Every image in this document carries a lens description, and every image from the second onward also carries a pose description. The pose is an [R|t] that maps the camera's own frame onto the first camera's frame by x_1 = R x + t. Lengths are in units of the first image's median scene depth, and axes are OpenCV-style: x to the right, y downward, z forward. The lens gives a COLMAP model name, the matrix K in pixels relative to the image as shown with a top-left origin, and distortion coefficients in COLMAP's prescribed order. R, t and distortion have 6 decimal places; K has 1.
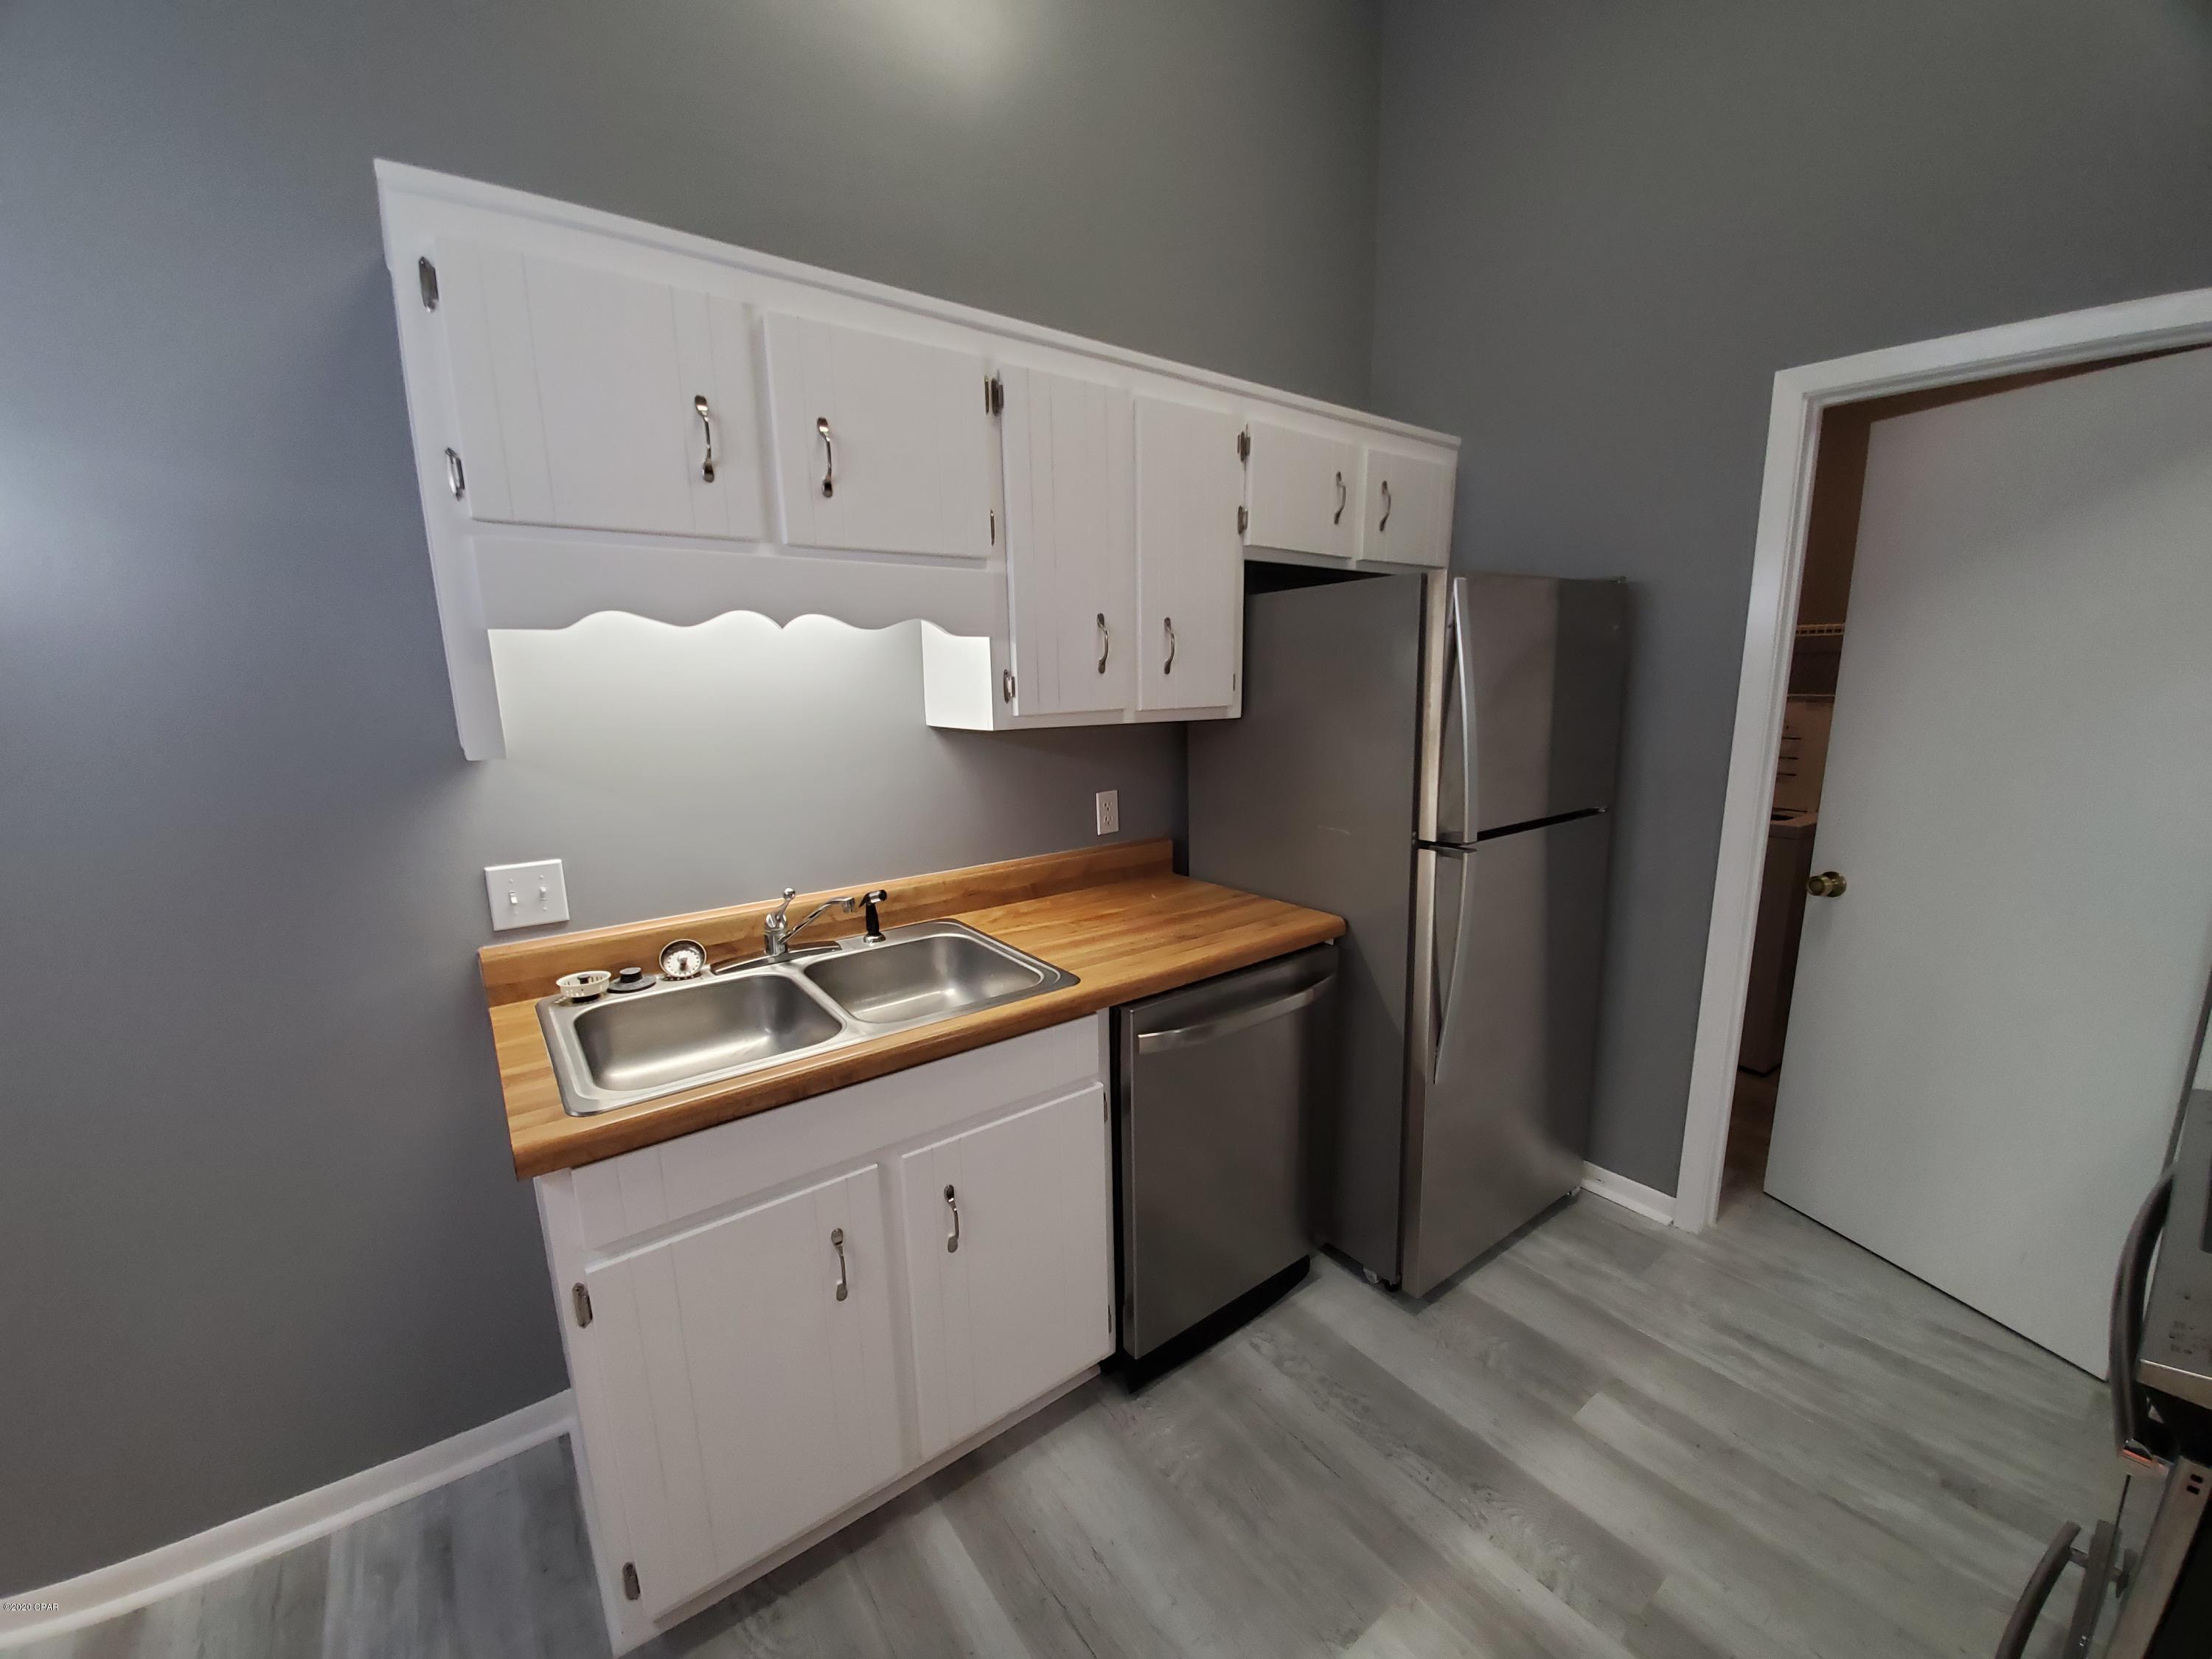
lens RADIAL K [[872.0, 0, 1111.2], [0, 872.0, 849.4], [0, 0, 1]] dist [0.009642, -0.015565]
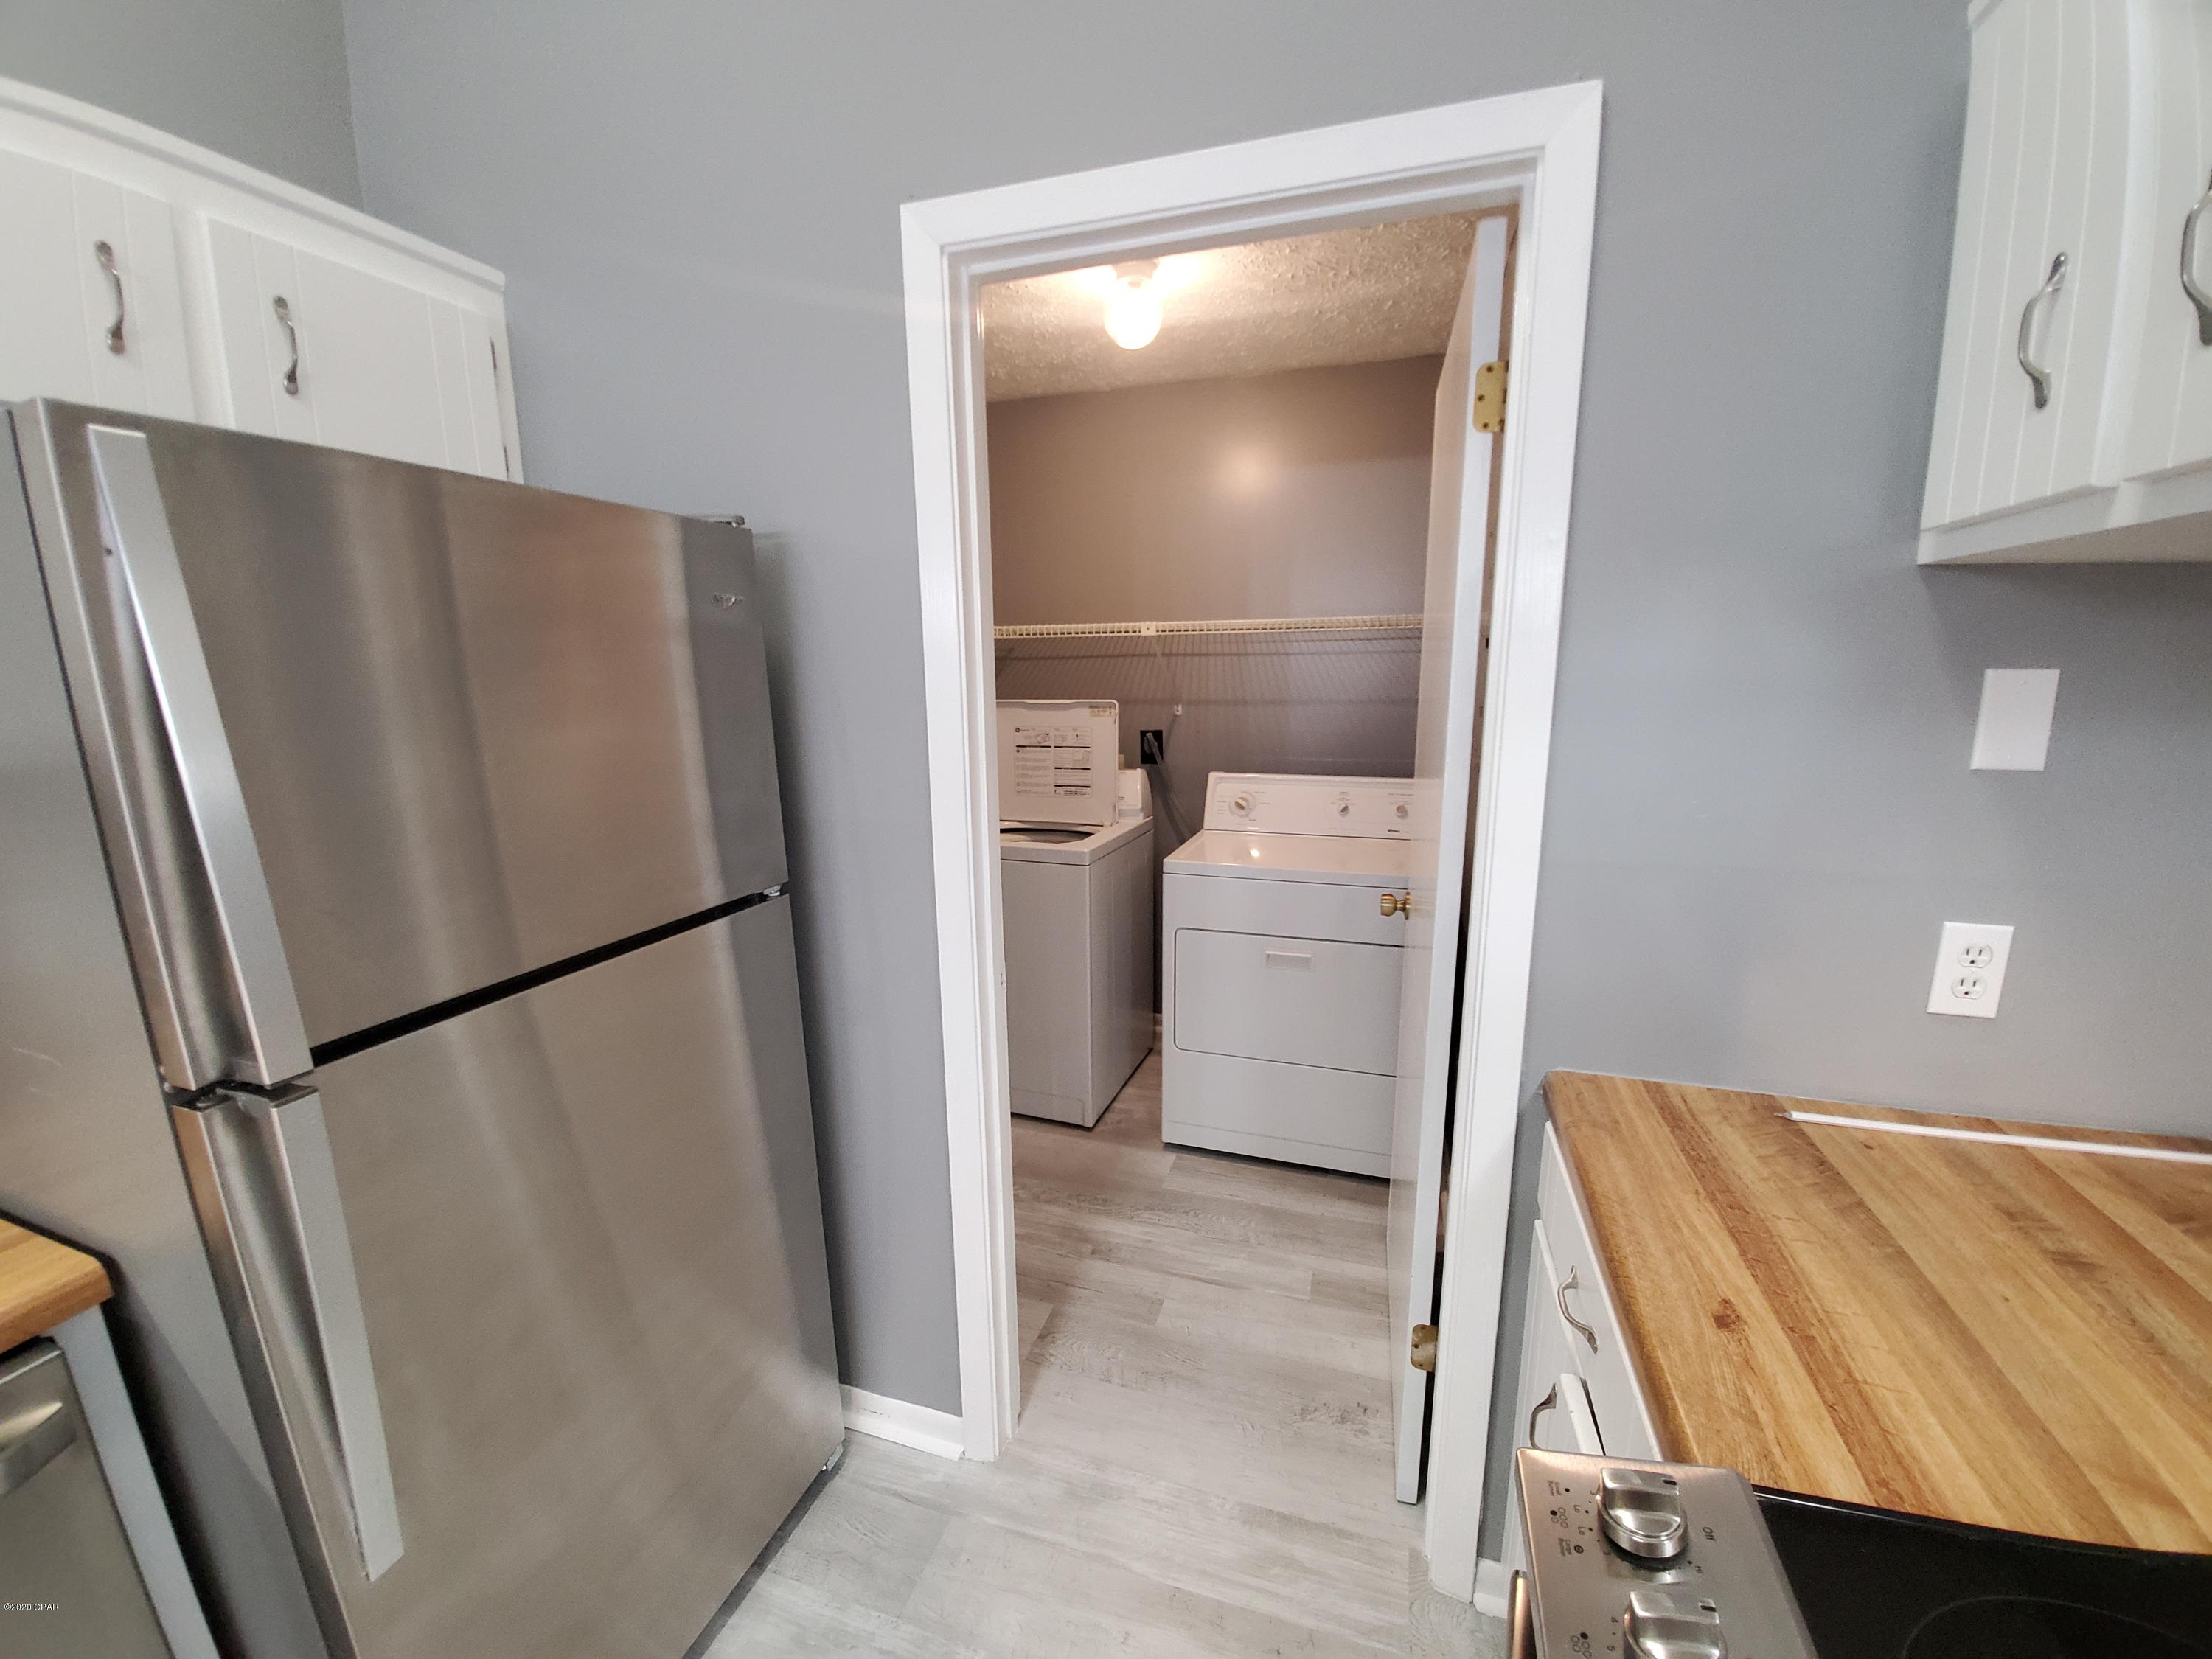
lens RADIAL K [[872.0, 0, 1111.2], [0, 872.0, 849.4], [0, 0, 1]] dist [0.009642, -0.015565]
pose [[0.815047, -0.107396, 0.569355, 0.396199], [0.110141, 0.993471, 0.029726, -0.066397], [-0.568830, 0.038481, 0.821554, 0.337193]]
